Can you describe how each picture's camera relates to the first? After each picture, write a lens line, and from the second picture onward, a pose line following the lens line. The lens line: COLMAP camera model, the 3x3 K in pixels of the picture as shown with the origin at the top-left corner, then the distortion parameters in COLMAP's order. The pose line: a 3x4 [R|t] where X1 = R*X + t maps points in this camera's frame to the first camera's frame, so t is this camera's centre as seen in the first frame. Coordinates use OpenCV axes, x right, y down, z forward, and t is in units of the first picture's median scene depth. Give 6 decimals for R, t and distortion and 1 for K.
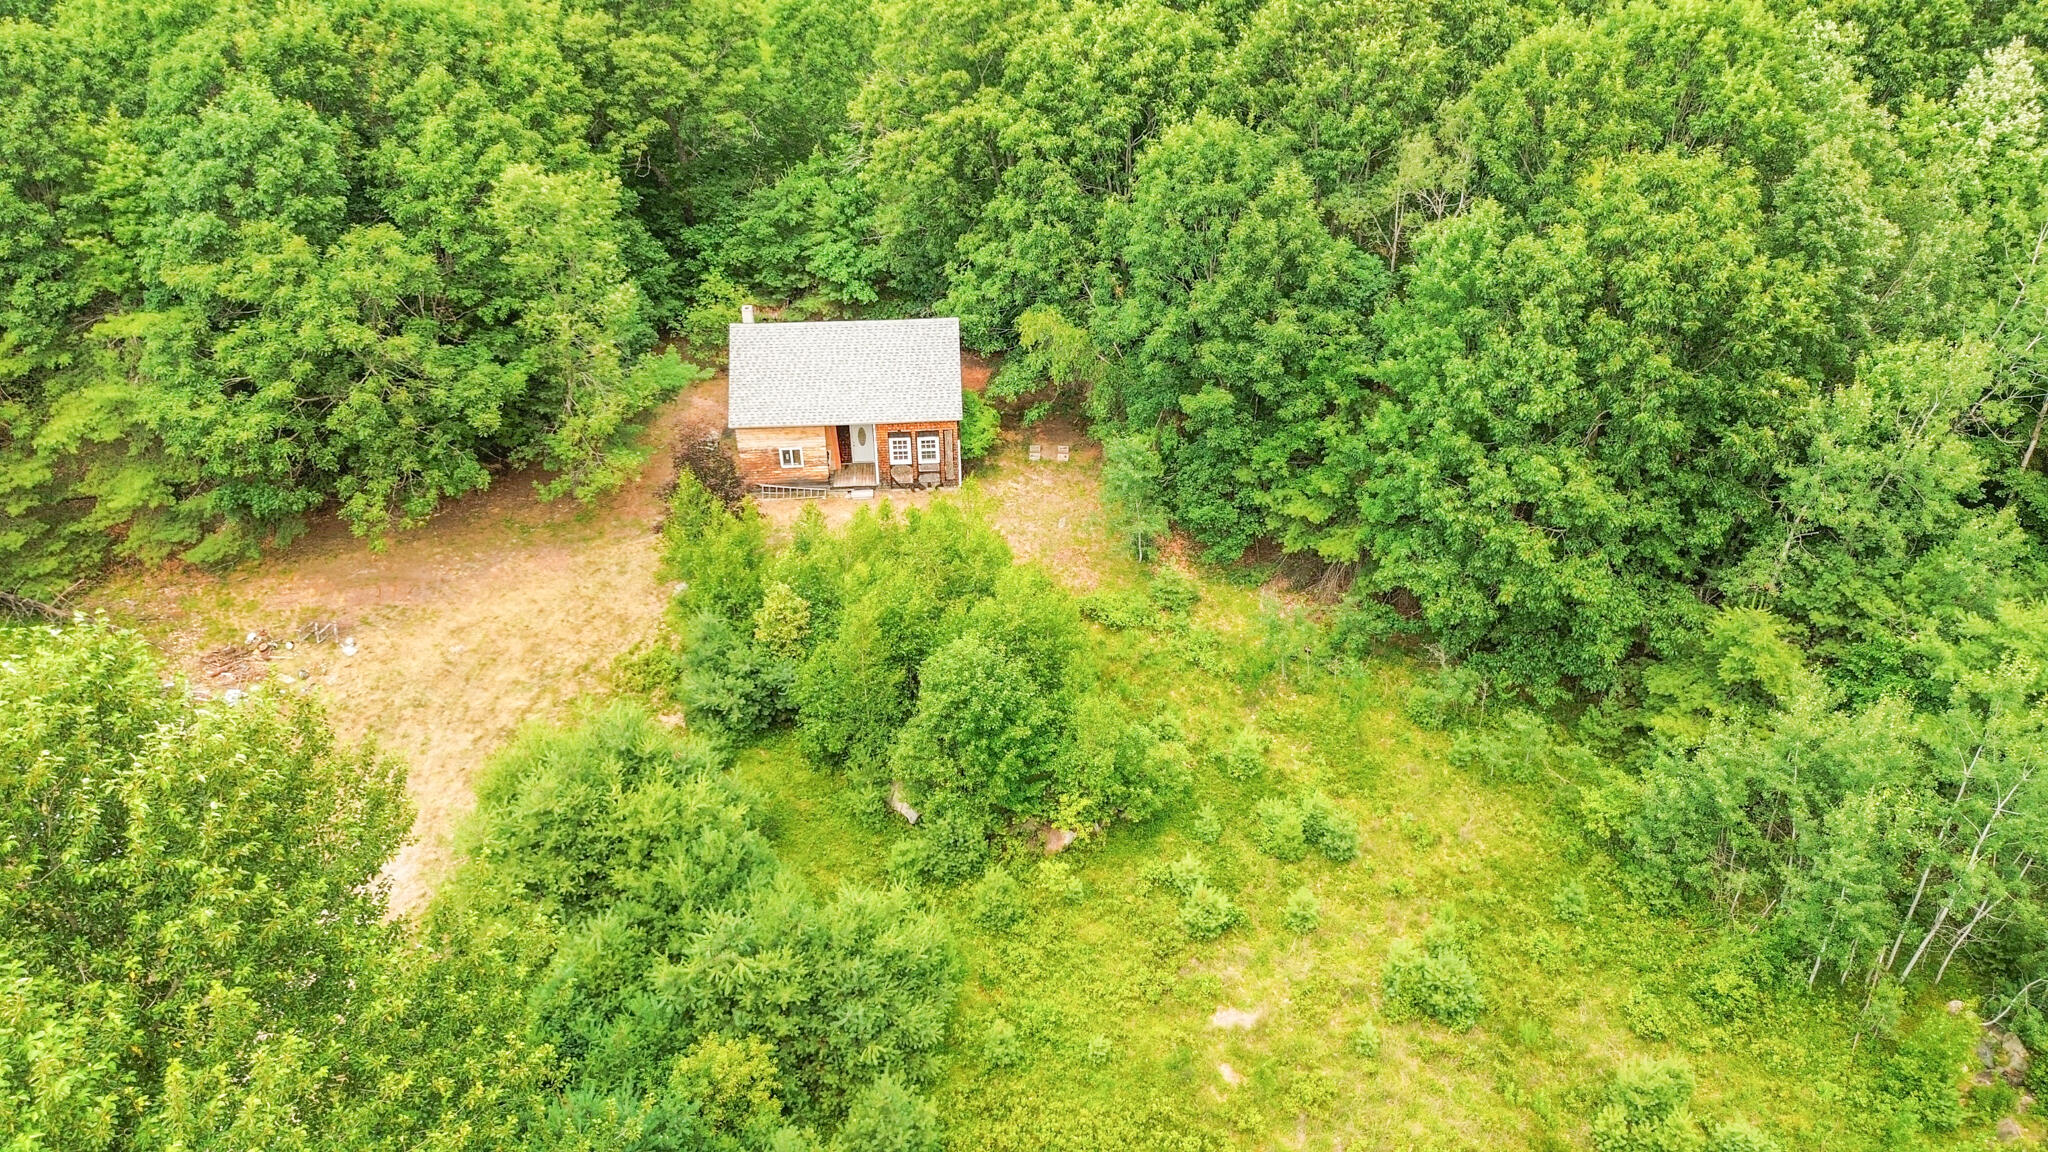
lens RADIAL K [[1449.0, 0, 1020.4], [0, 1449.0, 576.9], [0, 0, 1]] dist [0.077034, -0.071396]
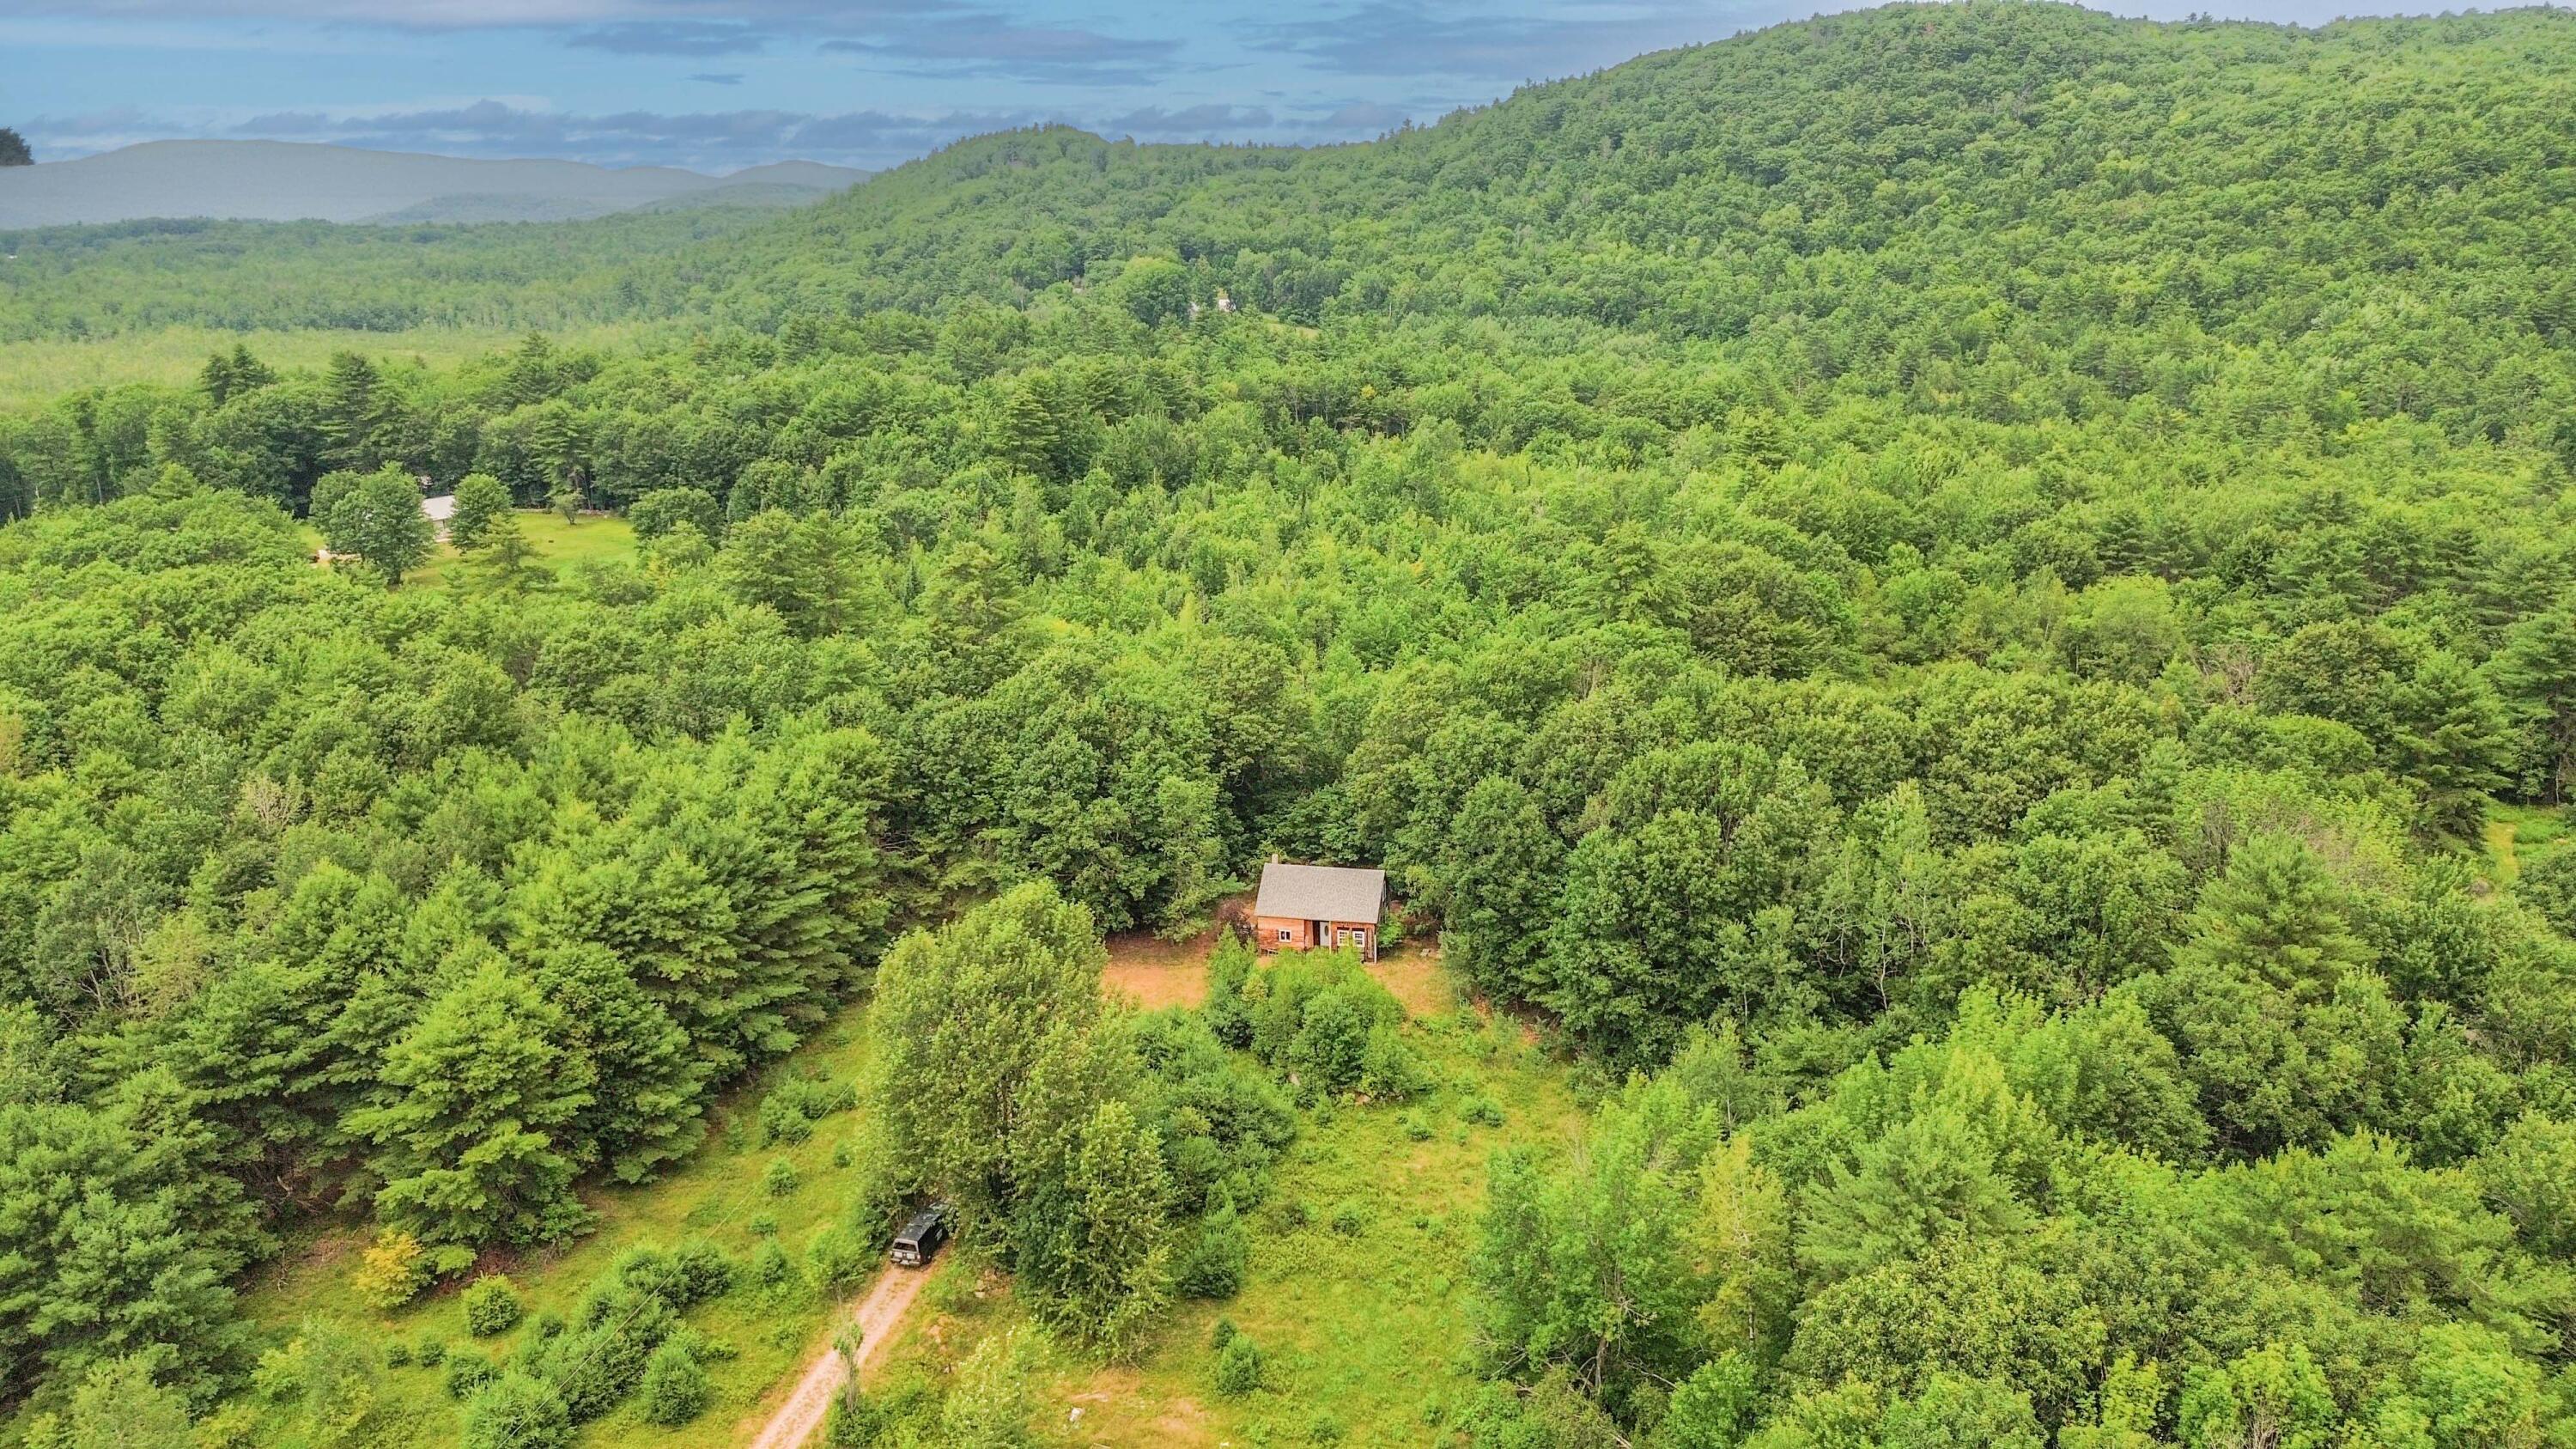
lens RADIAL K [[1798.9, 0, 1308.3], [0, 1798.9, 747.2], [0, 0, 1]] dist [0.057937, -0.040825]
pose [[0.966440, 0.072254, -0.246523, 0.470719], [-0.142525, 0.949204, -0.280531, 0.370712], [0.213731, 0.306252, 0.927647, -1.343105]]
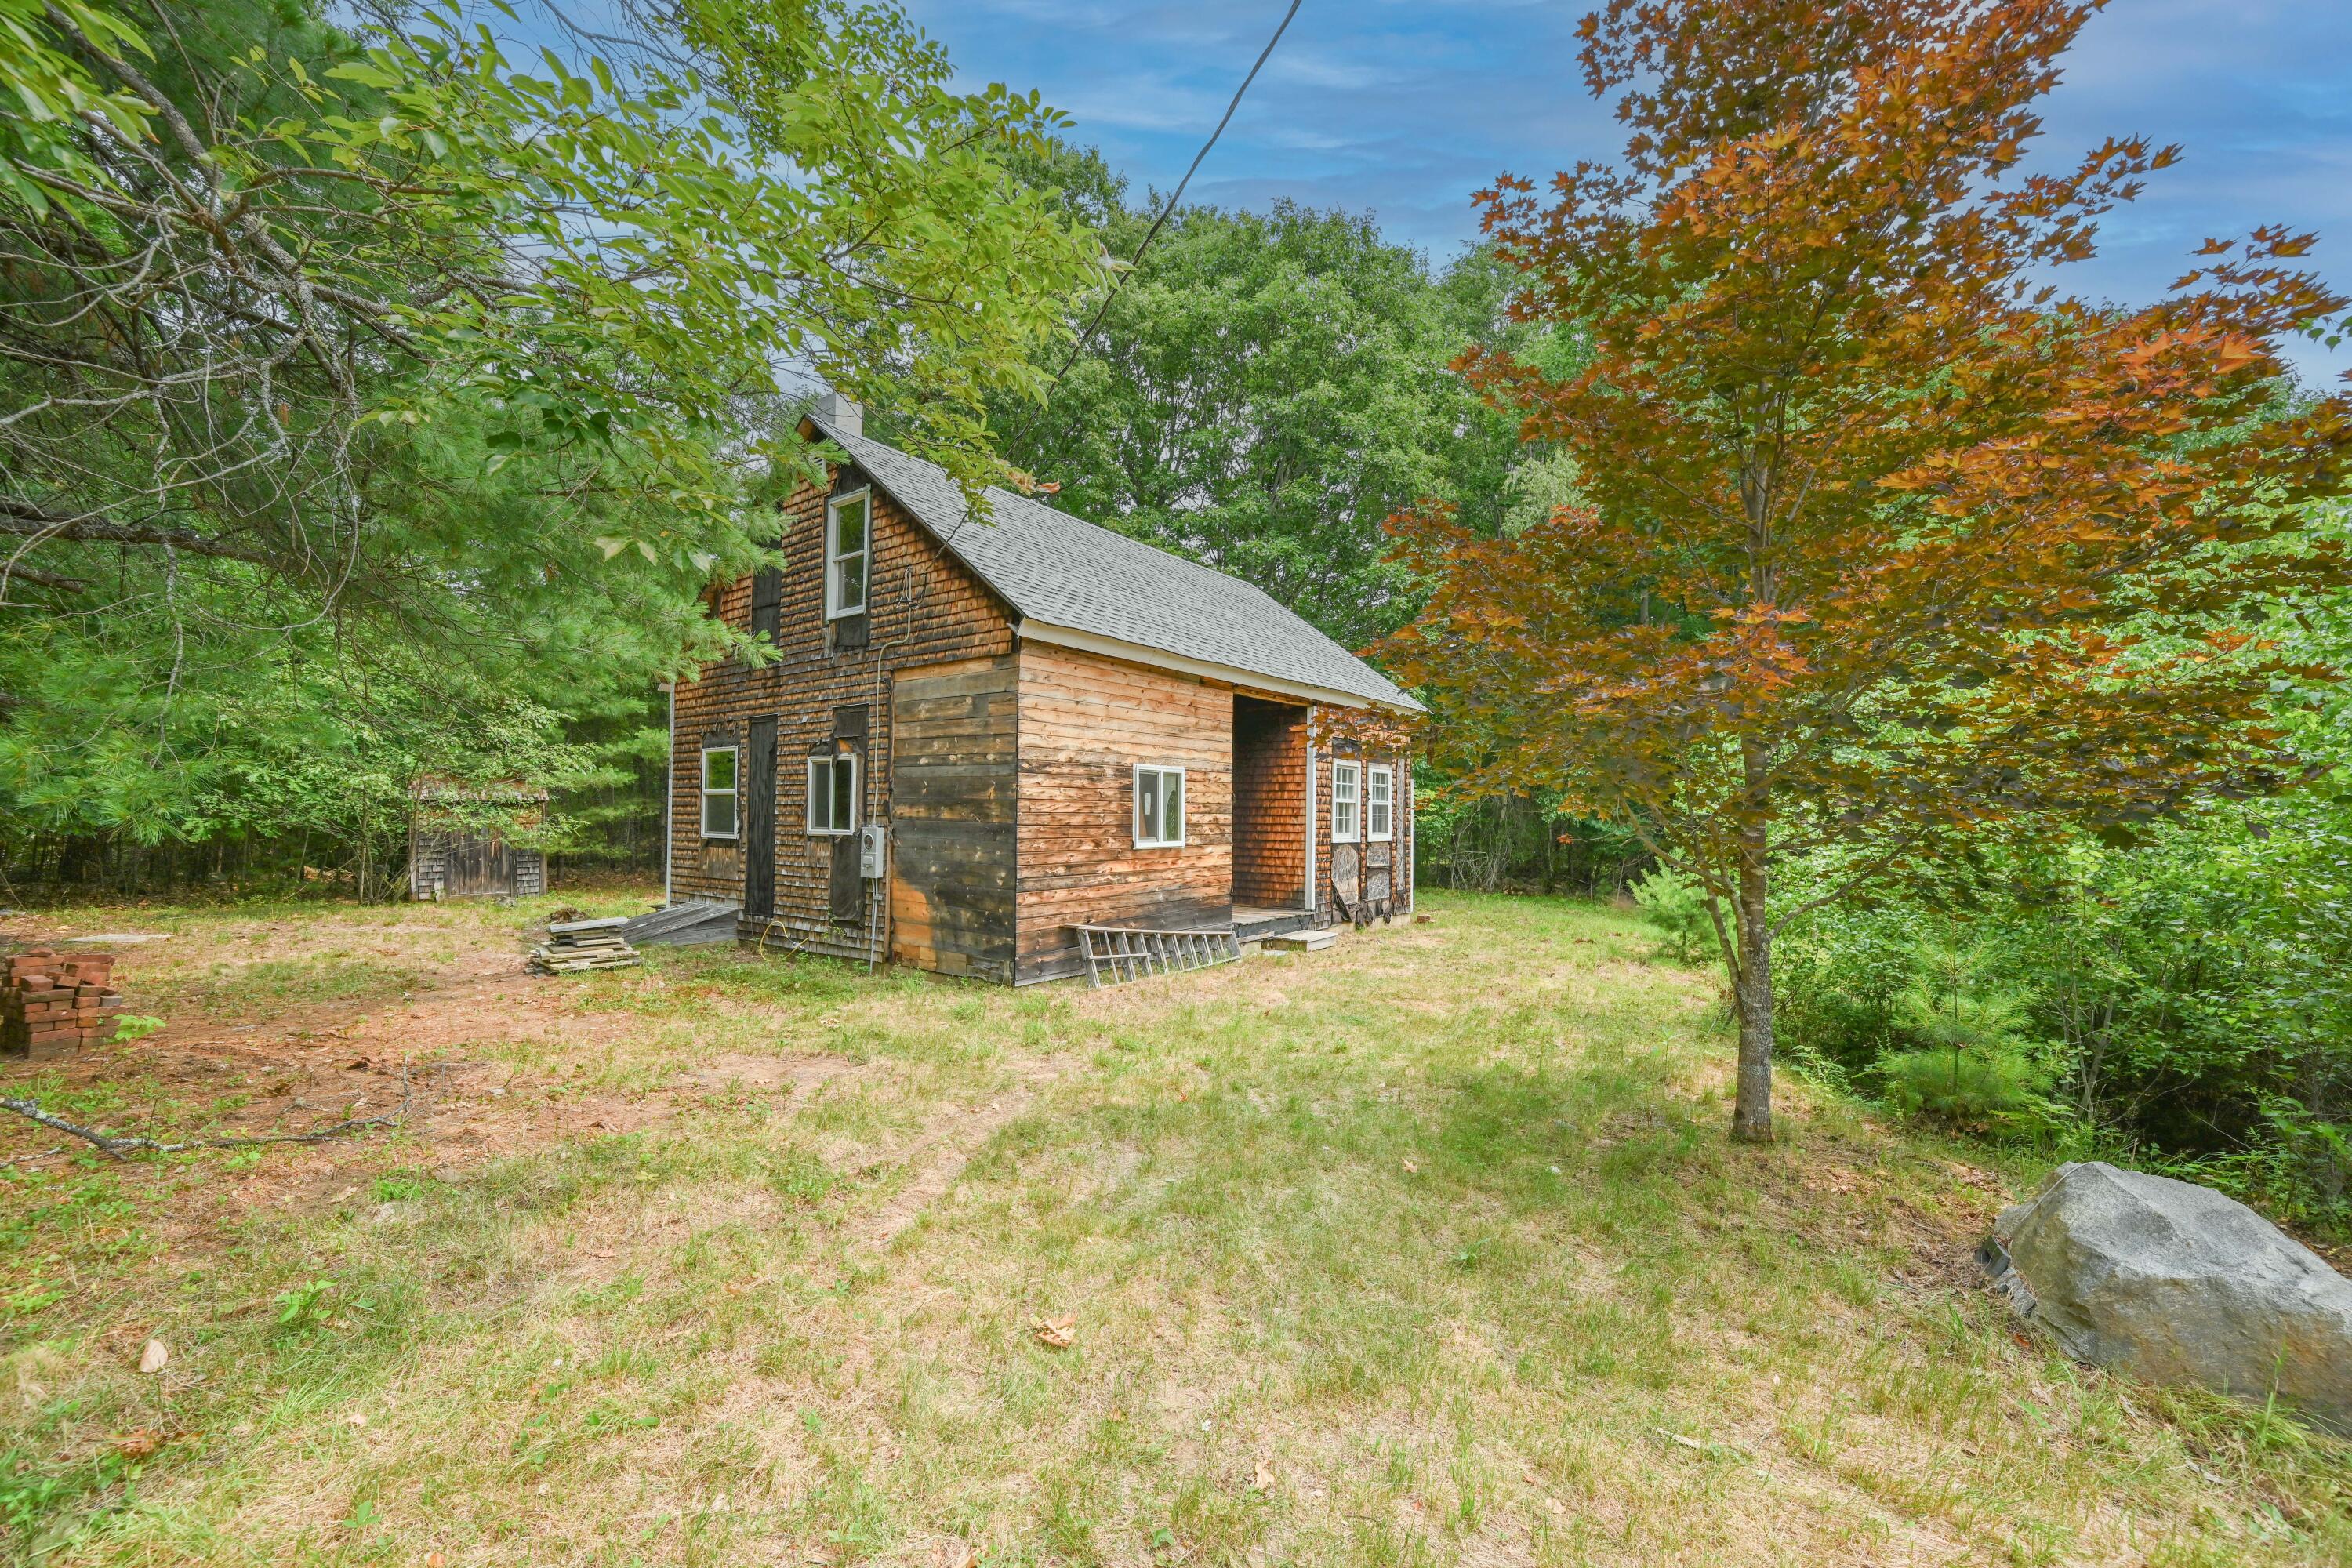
lens RADIAL K [[950.2, 0, 1180.7], [0, 950.2, 778.1], [0, 0, 1]] dist [-0.002823, -0.000188]
pose [[0.638900, 0.048566, 0.767755, -0.328926], [0.411935, 0.821269, -0.394750, -0.018107], [-0.649705, 0.568471, 0.504703, 1.028608]]
